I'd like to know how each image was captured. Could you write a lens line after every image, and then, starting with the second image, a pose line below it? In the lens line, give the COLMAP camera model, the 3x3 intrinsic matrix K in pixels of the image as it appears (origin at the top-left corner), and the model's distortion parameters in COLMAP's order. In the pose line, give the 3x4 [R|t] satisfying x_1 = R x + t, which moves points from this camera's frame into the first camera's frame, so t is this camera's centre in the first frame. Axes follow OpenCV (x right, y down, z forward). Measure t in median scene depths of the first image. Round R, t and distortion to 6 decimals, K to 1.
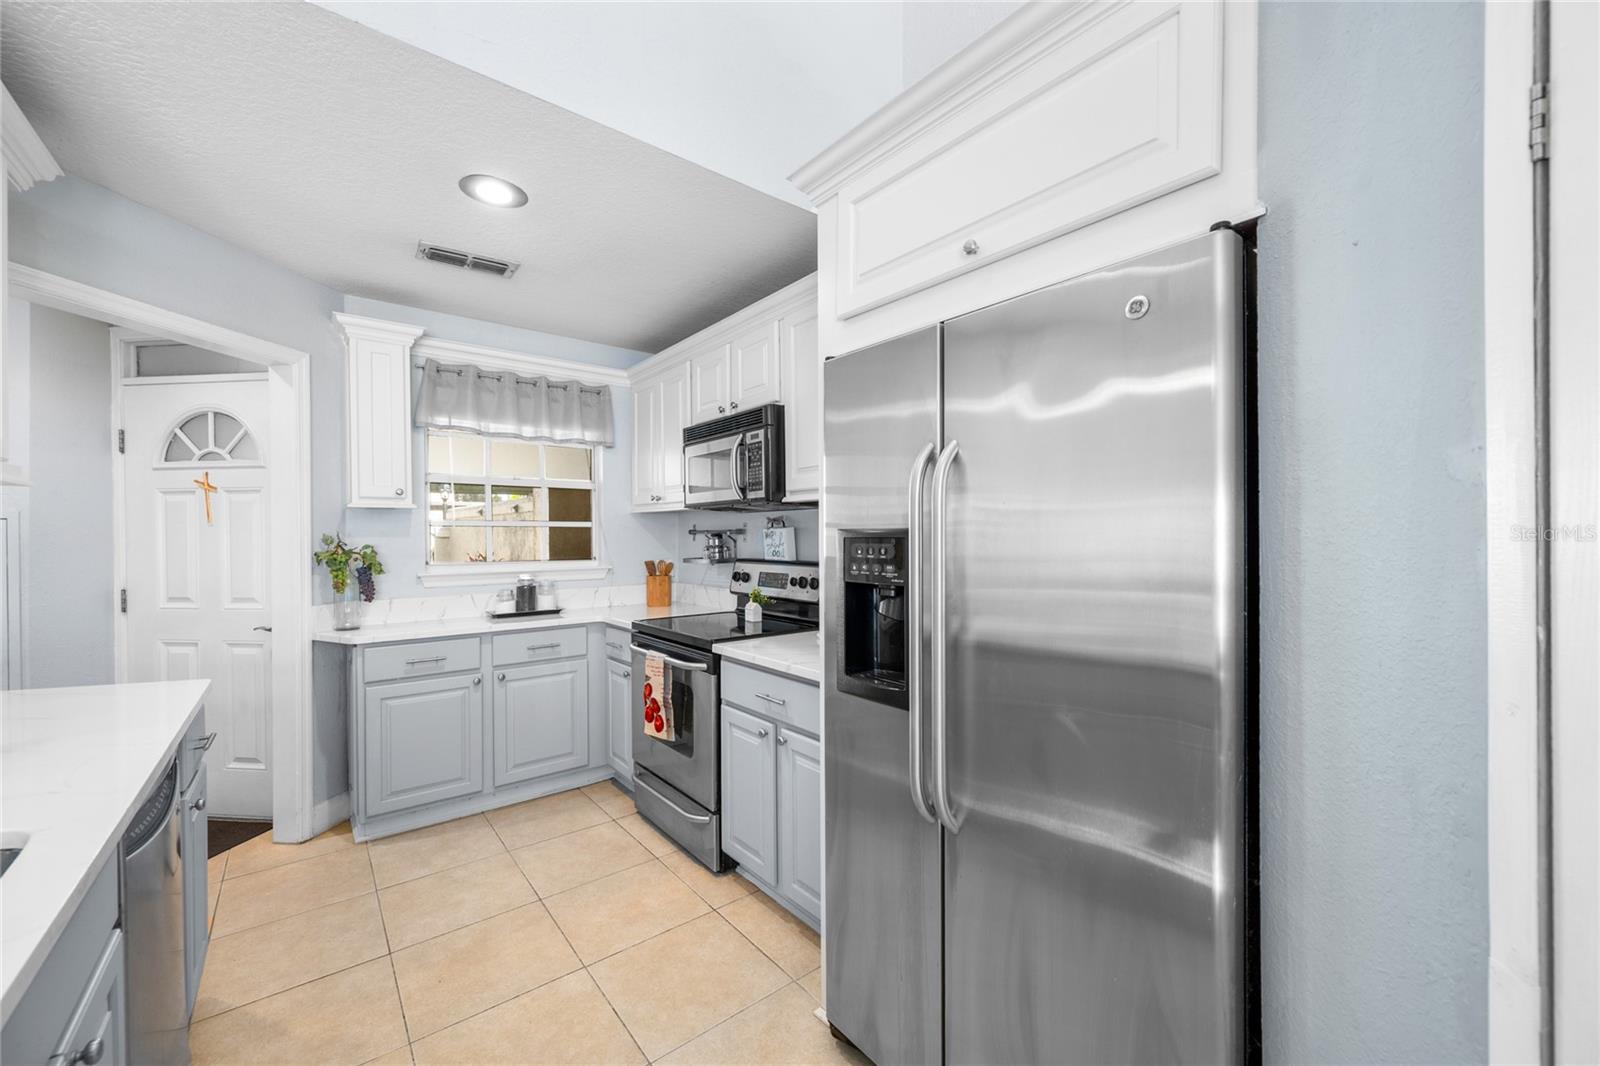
lens RADIAL K [[624.9, 0, 800.0], [0, 624.9, 533.0], [0, 0, 1]] dist [0.000214, 0.000043]
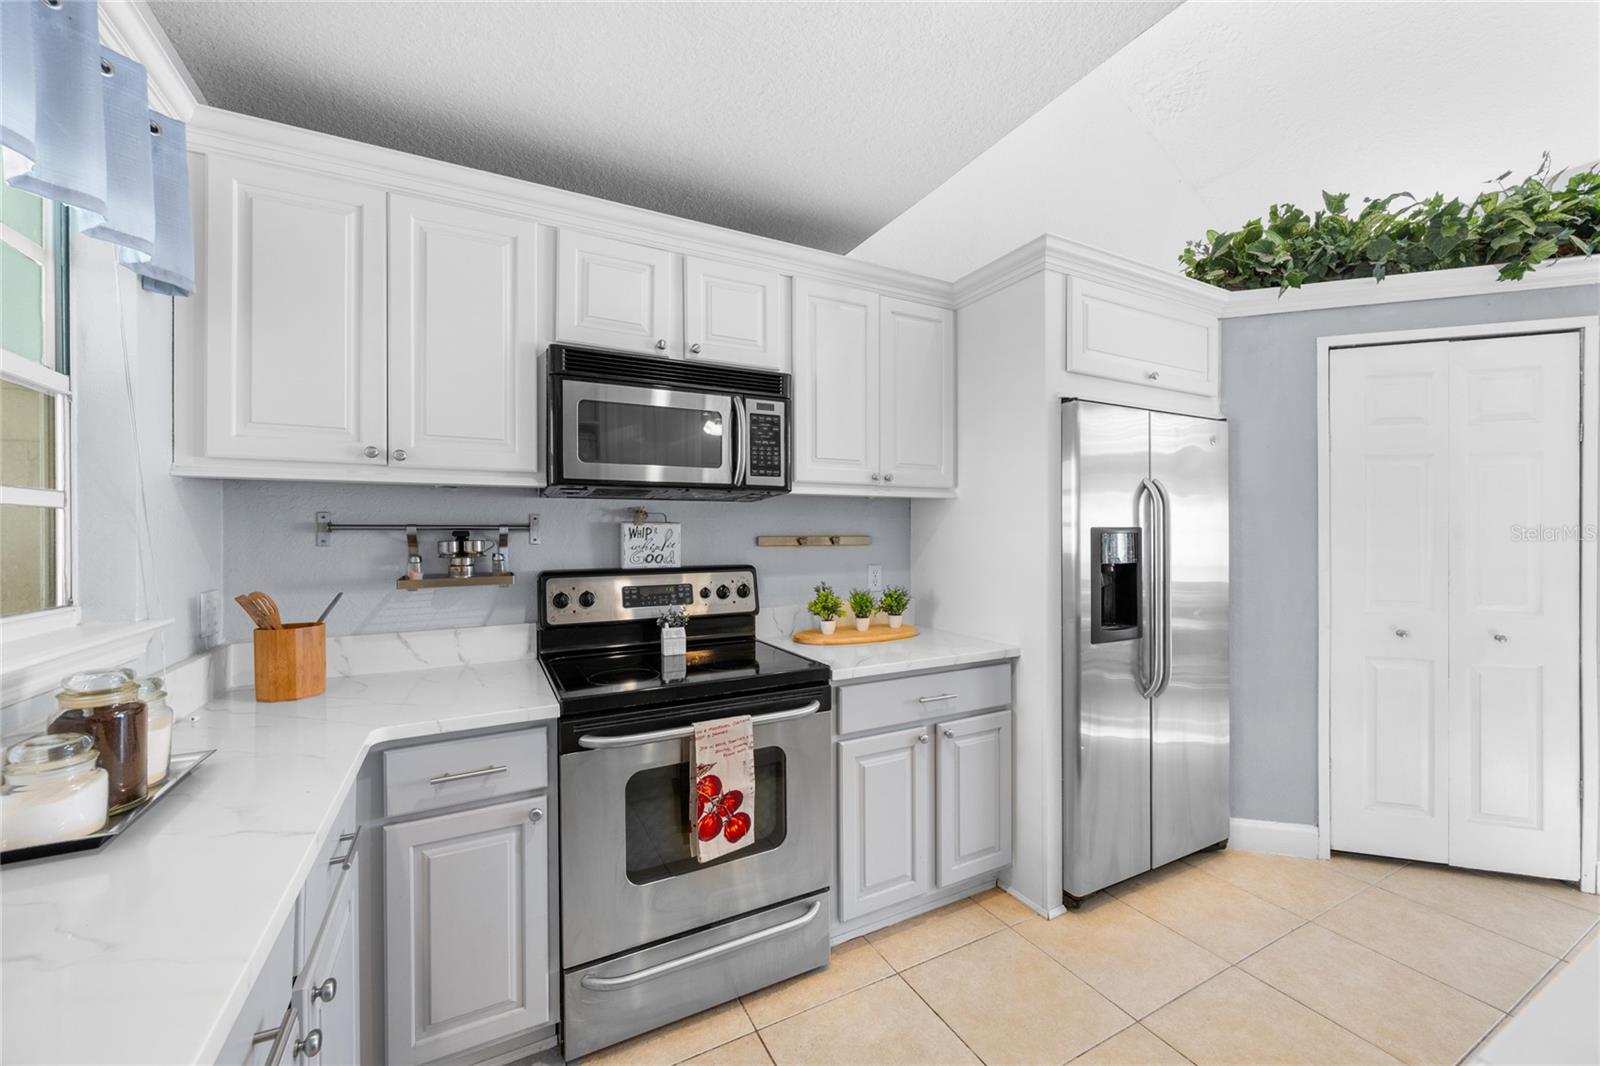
lens RADIAL K [[624.9, 0, 800.0], [0, 624.9, 533.0], [0, 0, 1]] dist [0.000214, 0.000043]
pose [[0.189615, 0.004697, 0.981847, -0.756161], [0.000975, 0.999987, -0.004972, 0.007187], [-0.981858, 0.001900, 0.189608, 0.733407]]
